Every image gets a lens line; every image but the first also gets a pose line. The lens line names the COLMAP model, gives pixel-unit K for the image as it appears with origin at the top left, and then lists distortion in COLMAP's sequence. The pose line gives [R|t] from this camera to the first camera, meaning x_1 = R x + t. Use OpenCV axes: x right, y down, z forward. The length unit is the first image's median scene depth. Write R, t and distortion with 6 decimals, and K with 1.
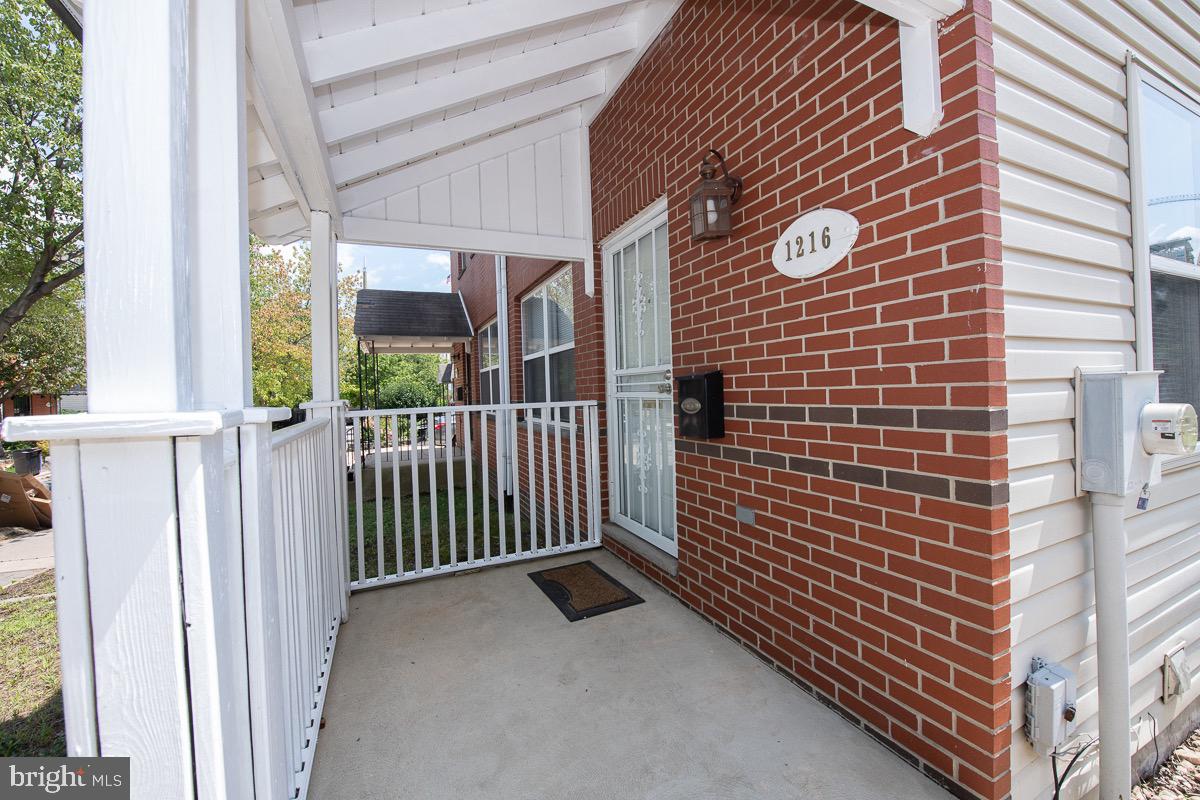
lens RADIAL K [[472.1, 0, 603.1], [0, 472.1, 387.4], [0, 0, 1]] dist [-0.017306, -0.000601]
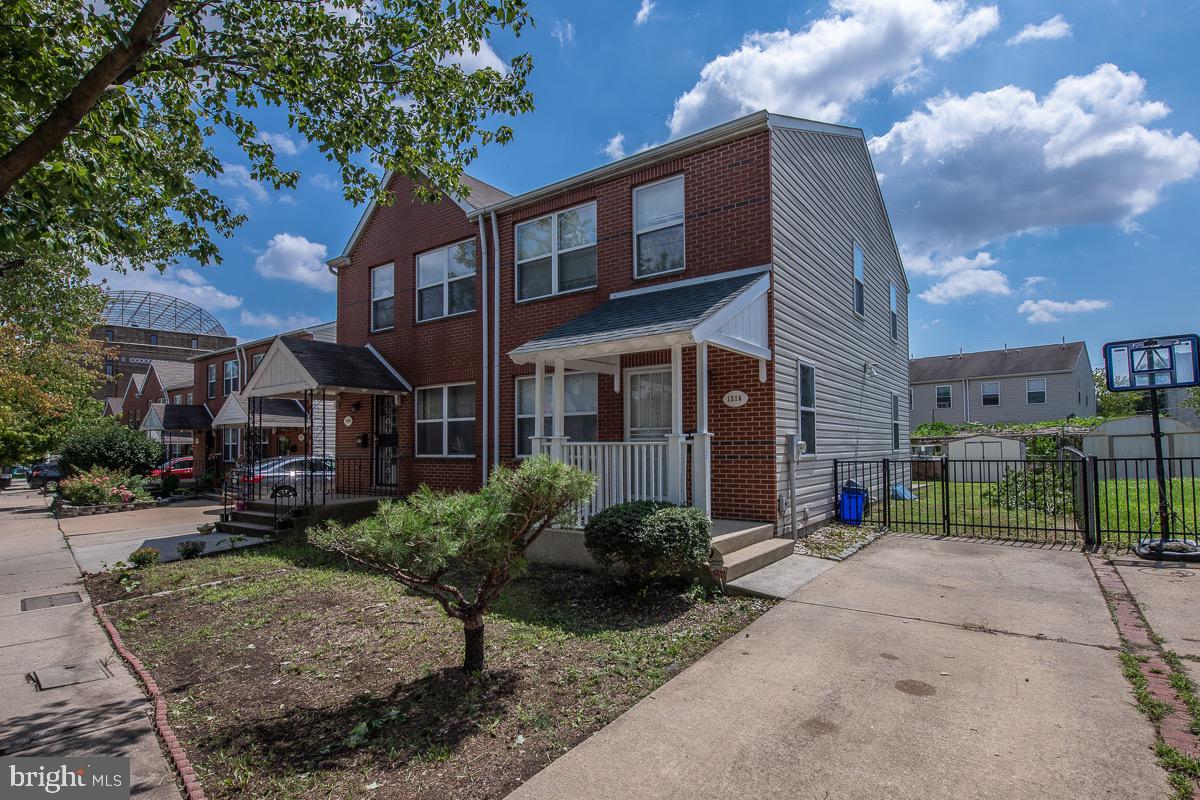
lens RADIAL K [[600.9, 0, 600.0], [0, 600.9, 400.0], [0, 0, 1]] dist [-0.002312, -0.000114]
pose [[0.875143, 0.065905, 0.479354, -3.015301], [-0.025878, 0.995638, -0.089641, 0.185010], [-0.483171, 0.066044, 0.873031, -2.887338]]
